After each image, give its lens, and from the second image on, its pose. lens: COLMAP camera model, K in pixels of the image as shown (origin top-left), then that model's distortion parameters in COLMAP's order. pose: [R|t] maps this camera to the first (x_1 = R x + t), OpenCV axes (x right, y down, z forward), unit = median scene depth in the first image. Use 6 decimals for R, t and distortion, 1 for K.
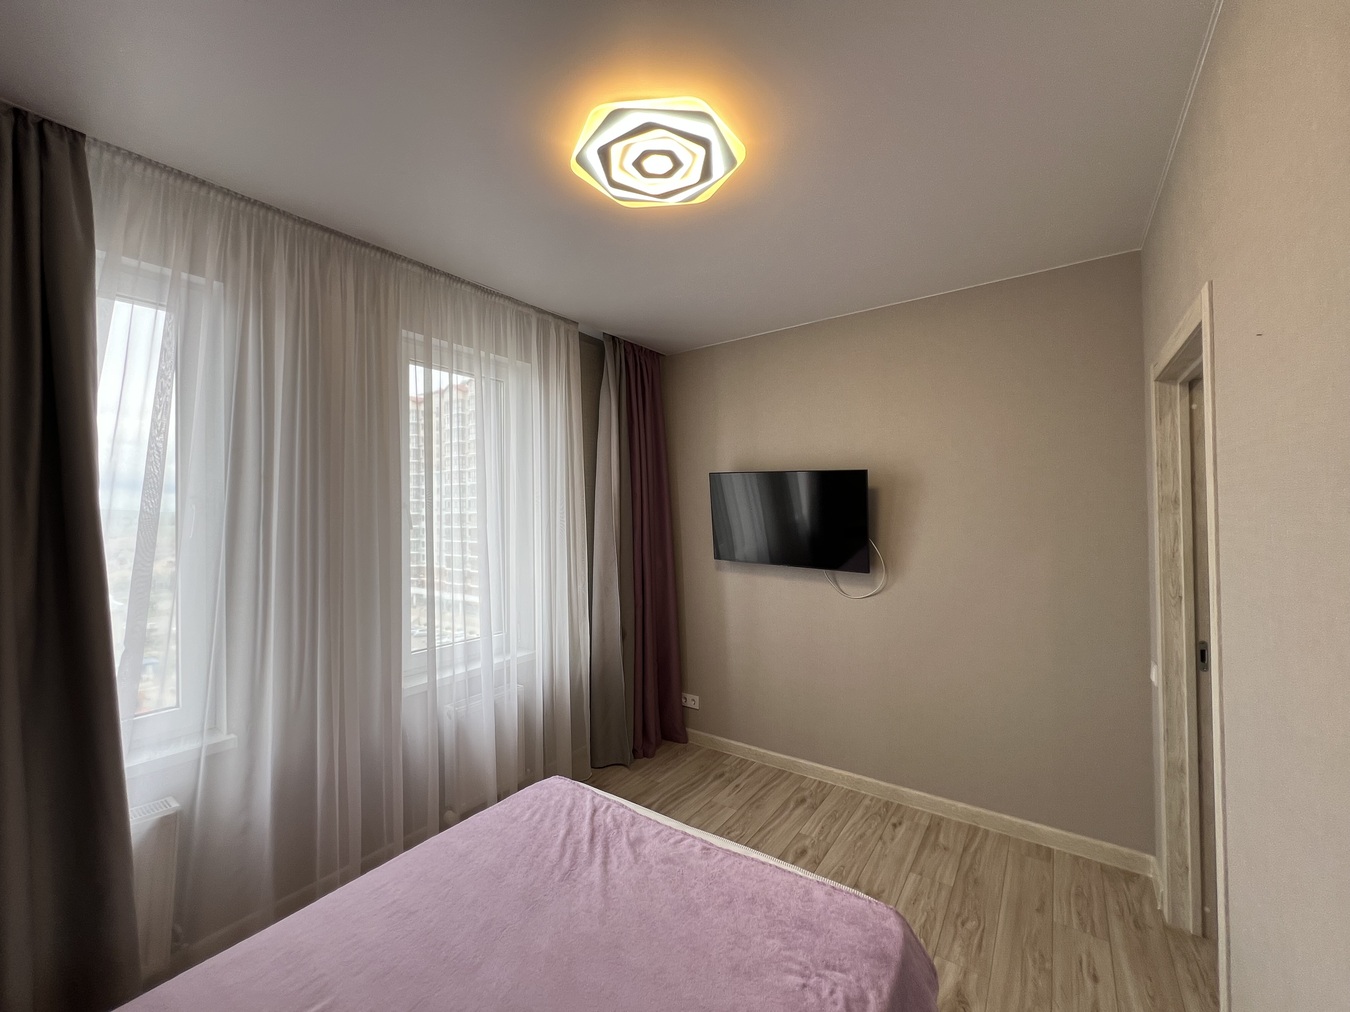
lens RADIAL K [[538.1, 0, 668.3], [0, 538.1, 502.8], [0, 0, 1]] dist [-0.001321, 0.000442]
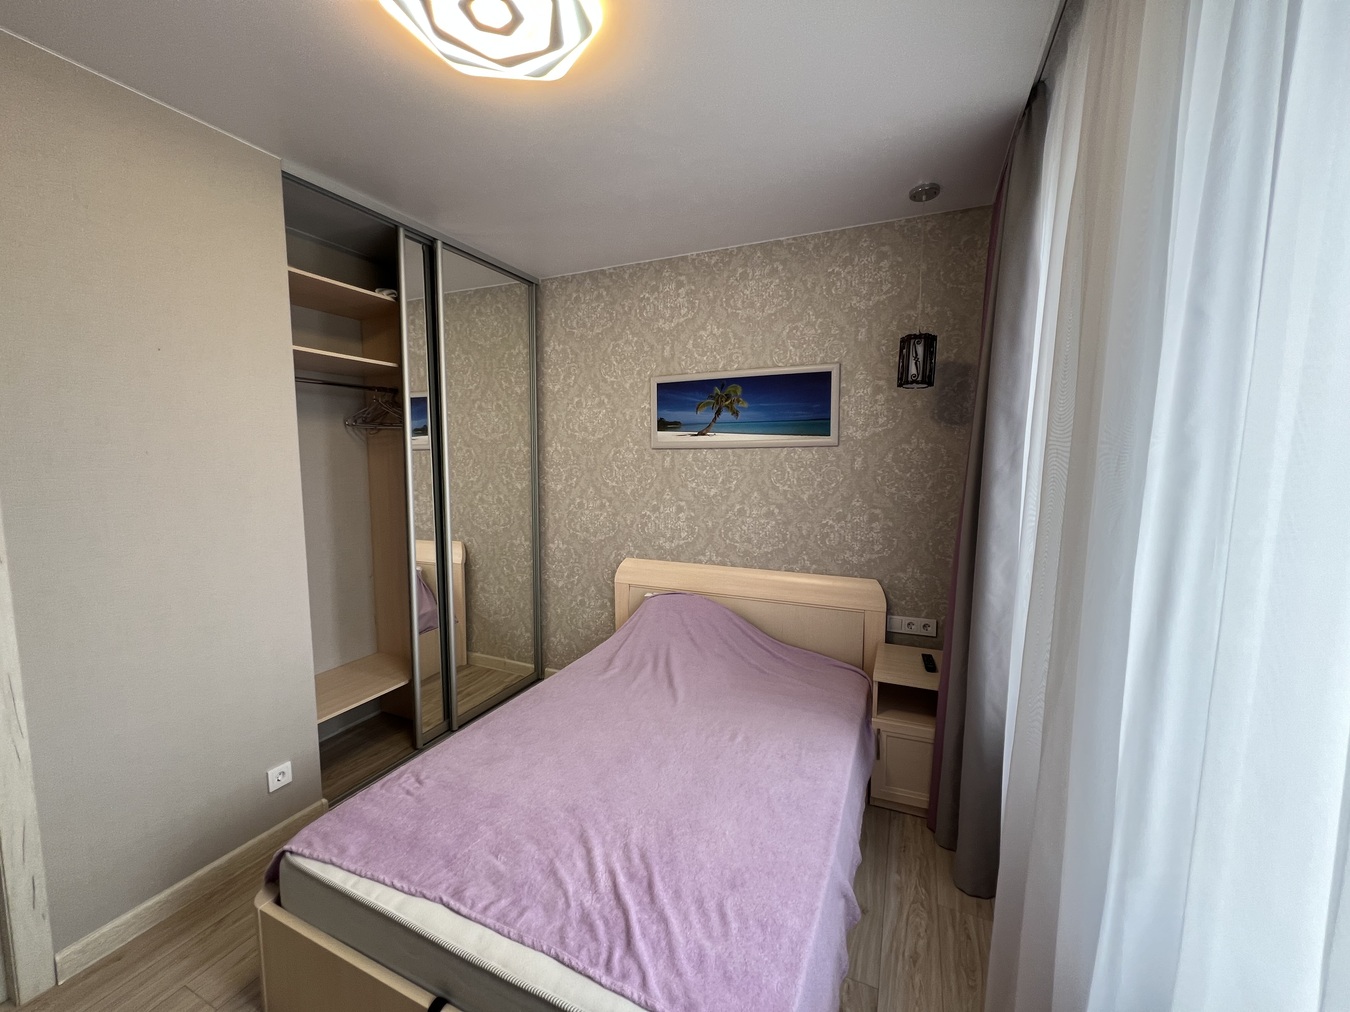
lens RADIAL K [[538.1, 0, 668.3], [0, 538.1, 502.8], [0, 0, 1]] dist [-0.001321, 0.000442]
pose [[-0.980330, 0.034639, -0.194302, -0.060019], [0.018476, 0.996262, 0.084389, 0.024680], [0.196498, 0.079139, -0.977305, 1.156626]]
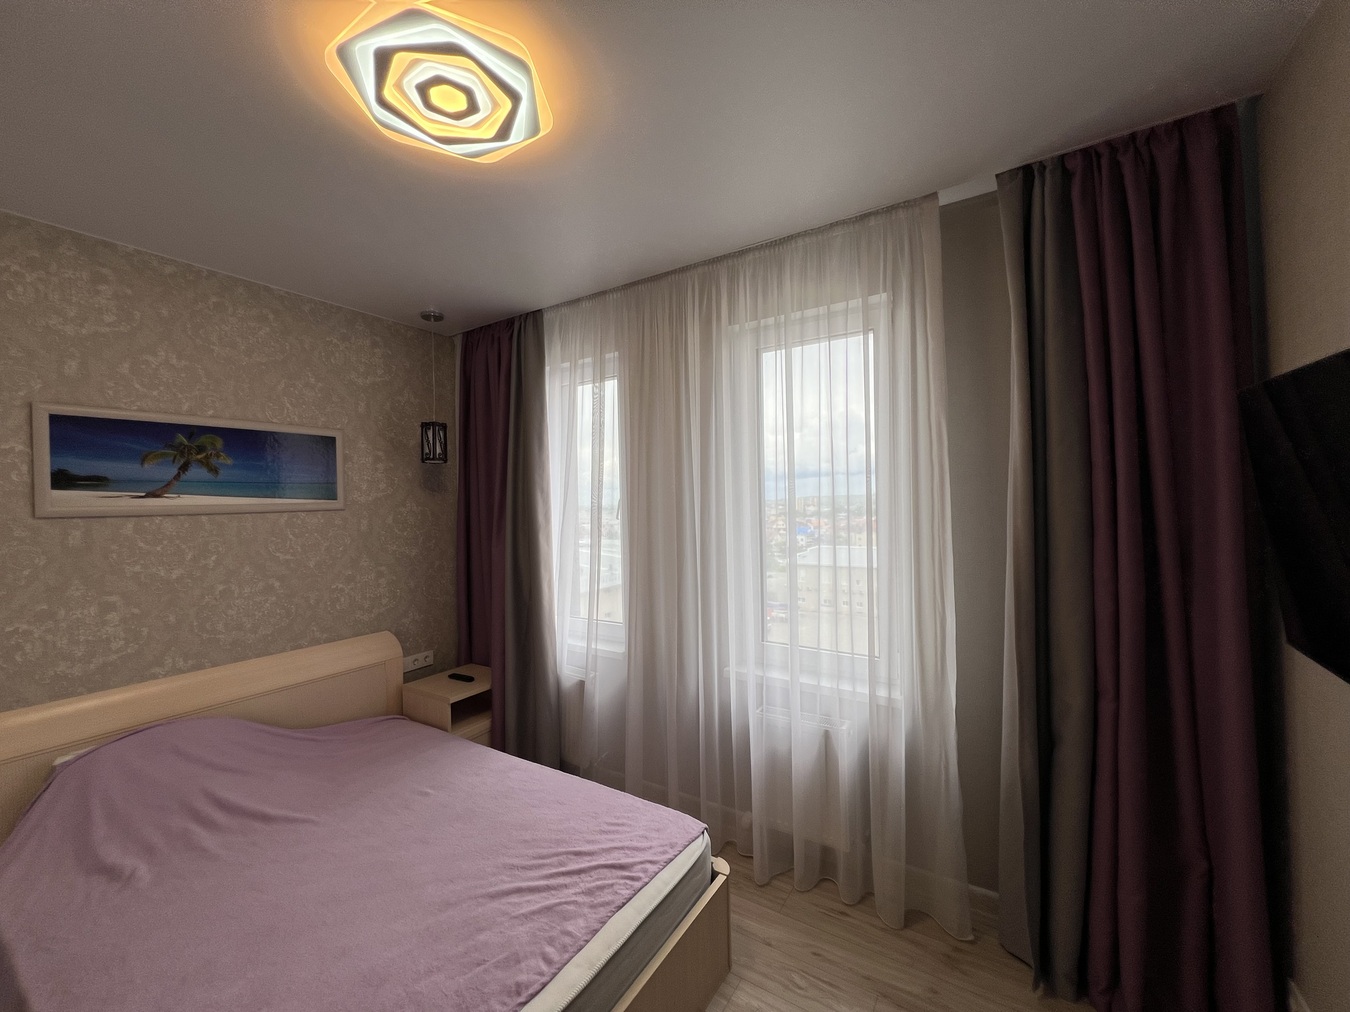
lens RADIAL K [[538.1, 0, 668.3], [0, 538.1, 502.8], [0, 0, 1]] dist [-0.001321, 0.000442]
pose [[0.050340, 0.011327, -0.998668, 0.512444], [0.030004, 0.999467, 0.012848, 0.000565], [0.998281, -0.030611, 0.049974, 0.778911]]
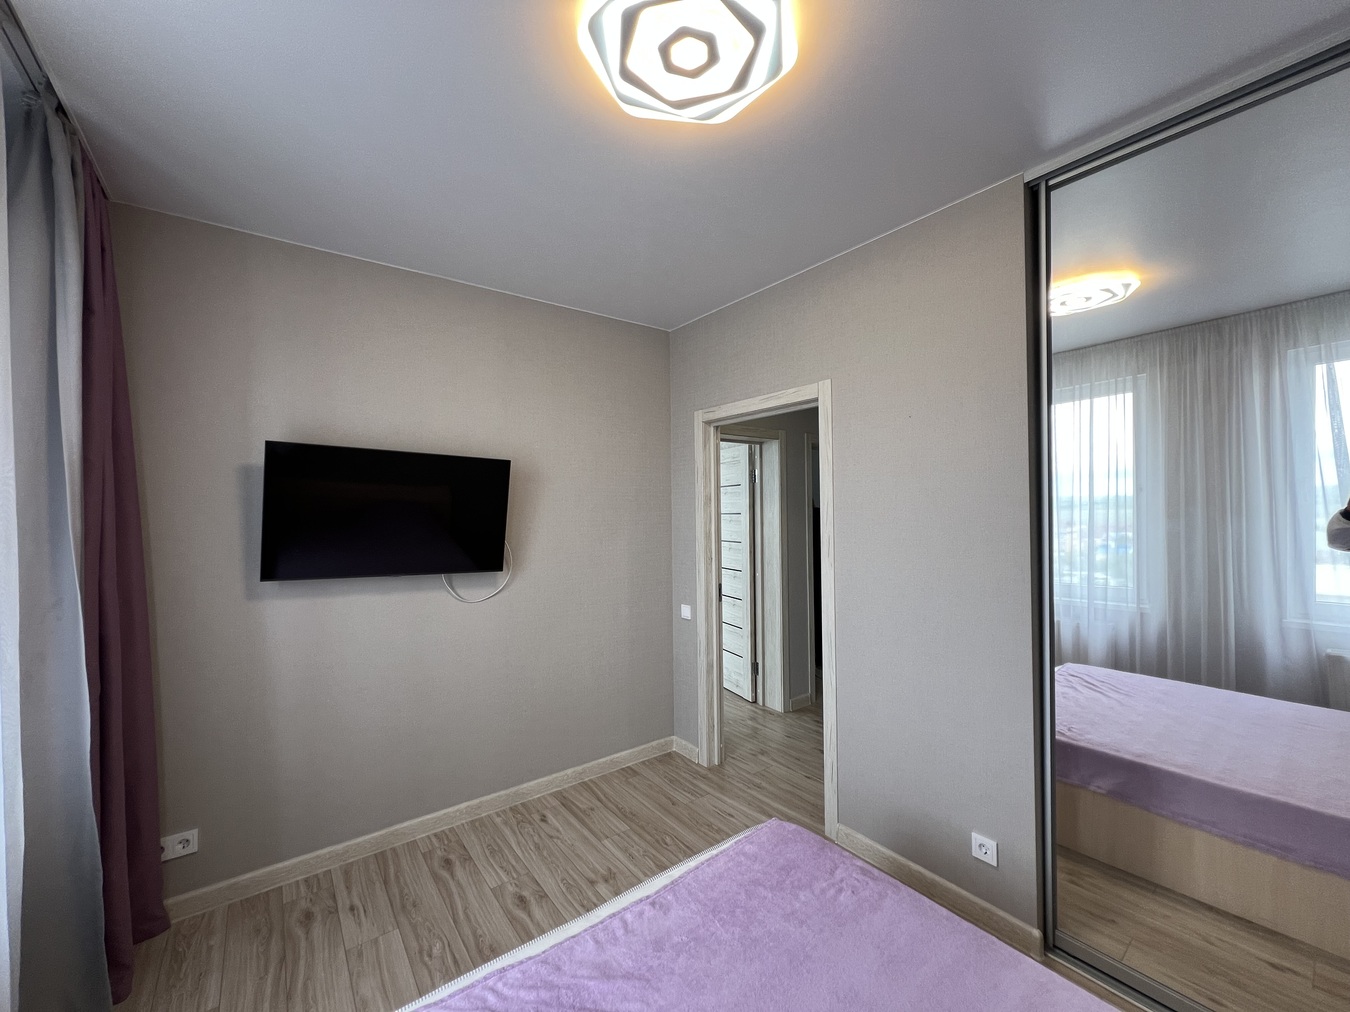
lens RADIAL K [[538.1, 0, 668.3], [0, 538.1, 502.8], [0, 0, 1]] dist [-0.001321, 0.000442]
pose [[0.297539, 0.022861, 0.954436, -0.475266], [-0.006393, 0.999739, -0.021953, 0.033646], [-0.954688, 0.000430, 0.297608, 0.485747]]
